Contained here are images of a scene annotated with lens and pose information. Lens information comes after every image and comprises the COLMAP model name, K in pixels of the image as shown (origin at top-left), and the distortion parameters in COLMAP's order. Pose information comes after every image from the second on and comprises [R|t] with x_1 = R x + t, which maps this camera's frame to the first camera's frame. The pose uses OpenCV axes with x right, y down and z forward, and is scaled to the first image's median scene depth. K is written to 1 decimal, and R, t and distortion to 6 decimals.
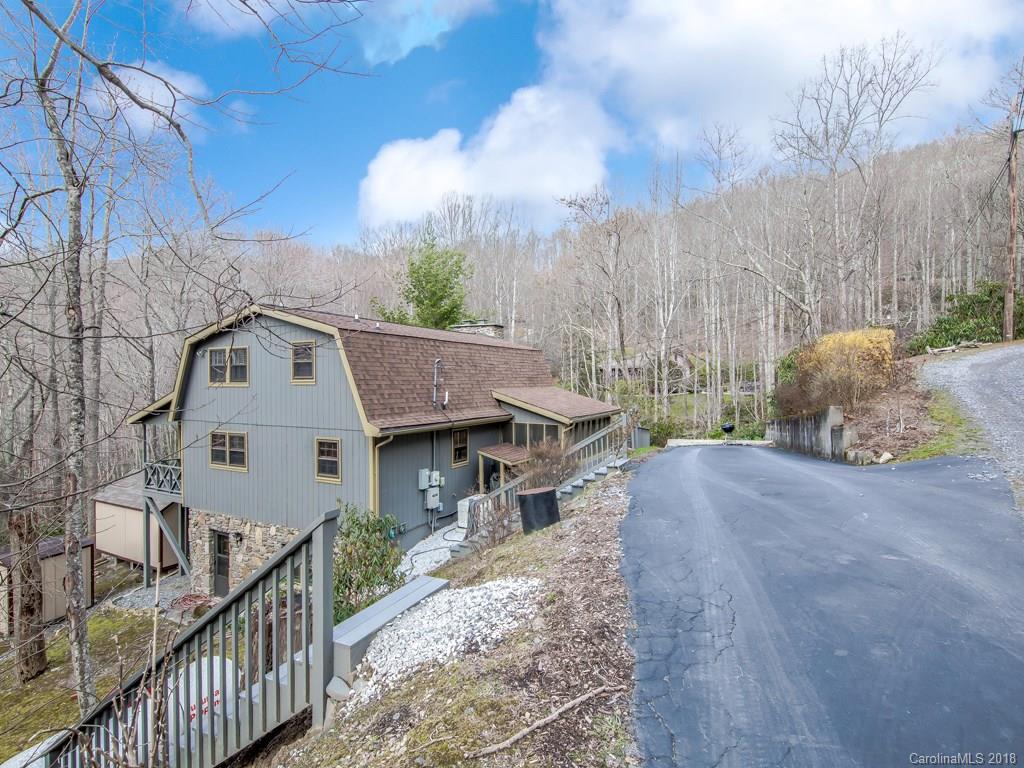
lens RADIAL K [[478.9, 0, 512.0], [0, 478.9, 384.0], [0, 0, 1]] dist [0.000143, -0.000628]
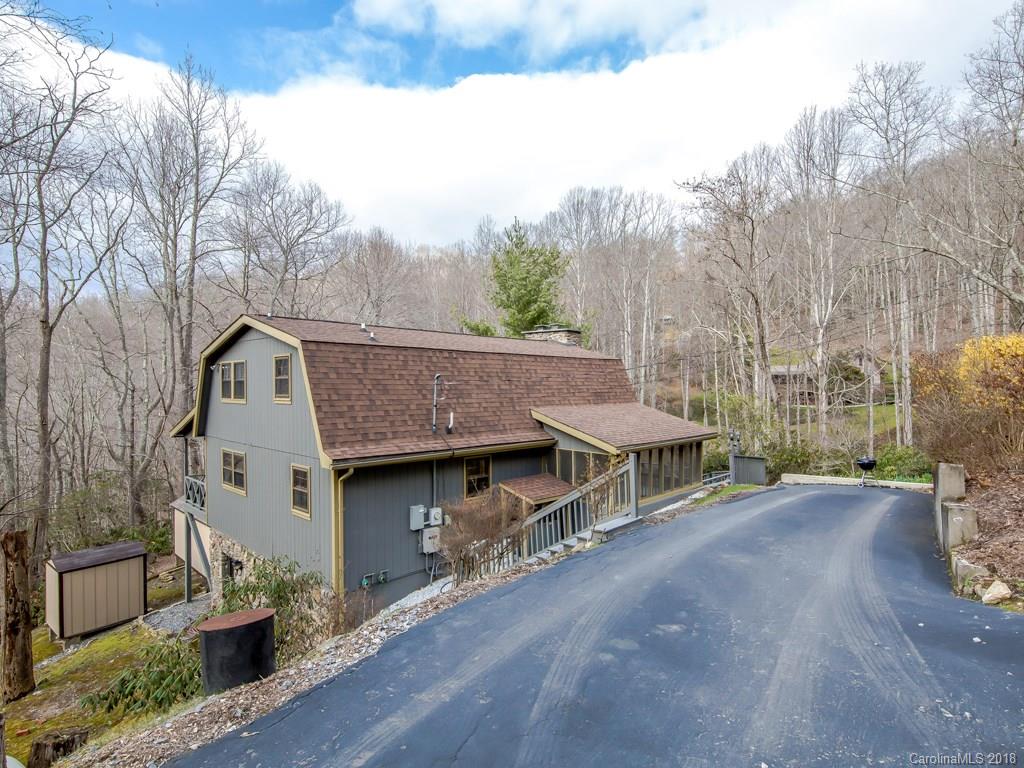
lens RADIAL K [[513.2, 0, 511.9], [0, 513.2, 383.9], [0, 0, 1]] dist [0.000864, 0.000267]
pose [[0.969974, 0.004983, -0.243158, 0.187812], [-0.009222, 0.999825, -0.016296, -0.021412], [0.243035, 0.018049, 0.969850, 0.160226]]
